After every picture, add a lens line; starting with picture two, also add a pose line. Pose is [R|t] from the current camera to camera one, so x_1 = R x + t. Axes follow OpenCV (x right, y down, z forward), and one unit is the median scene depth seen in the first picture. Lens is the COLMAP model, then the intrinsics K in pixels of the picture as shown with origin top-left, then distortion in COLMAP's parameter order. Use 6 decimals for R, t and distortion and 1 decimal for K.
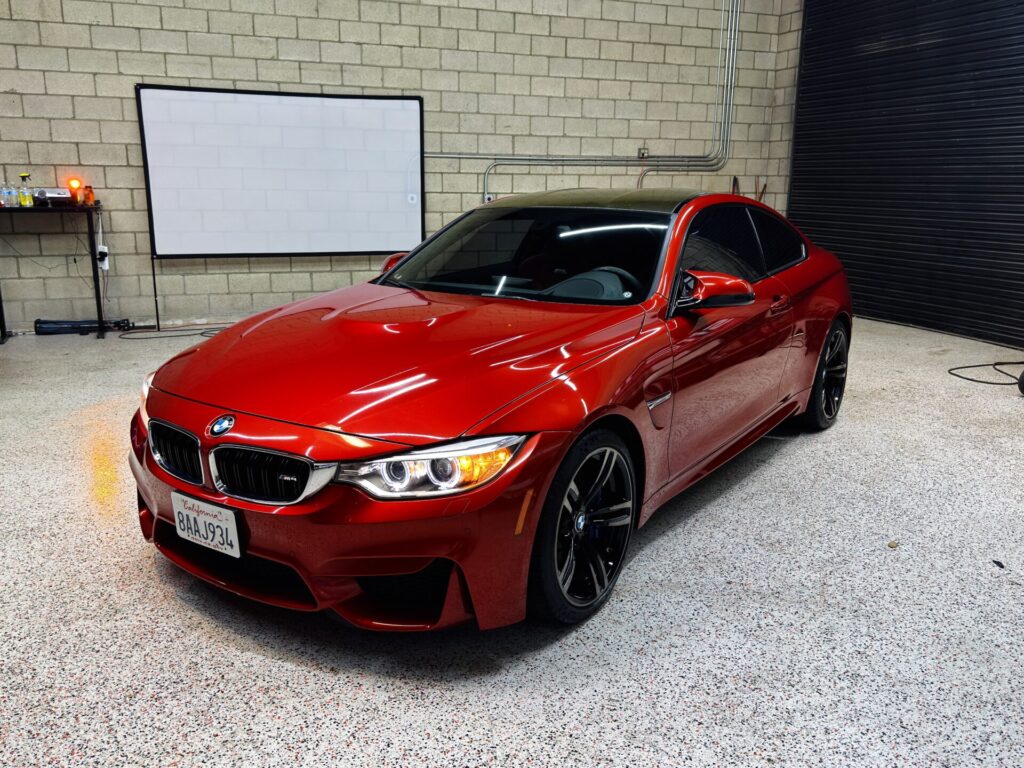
lens RADIAL K [[839.3, 0, 502.8], [0, 839.3, 381.7], [0, 0, 1]] dist [0.178662, -0.342016]
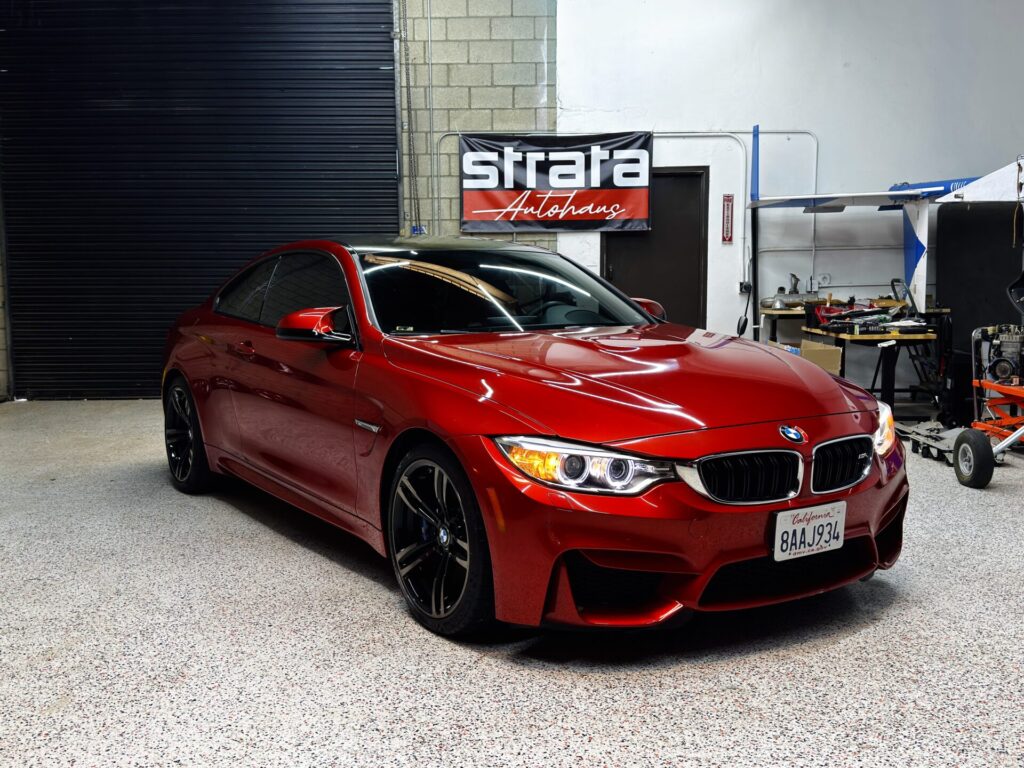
lens RADIAL K [[1042.5, 0, 512.0], [0, 1042.5, 384.0], [0, 0, 1]] dist [0.214396, -0.475528]
pose [[0.372331, -0.107097, 0.921900, -0.454218], [0.222518, 0.974649, 0.023356, -0.031224], [-0.901030, 0.196443, 0.386723, 0.223984]]
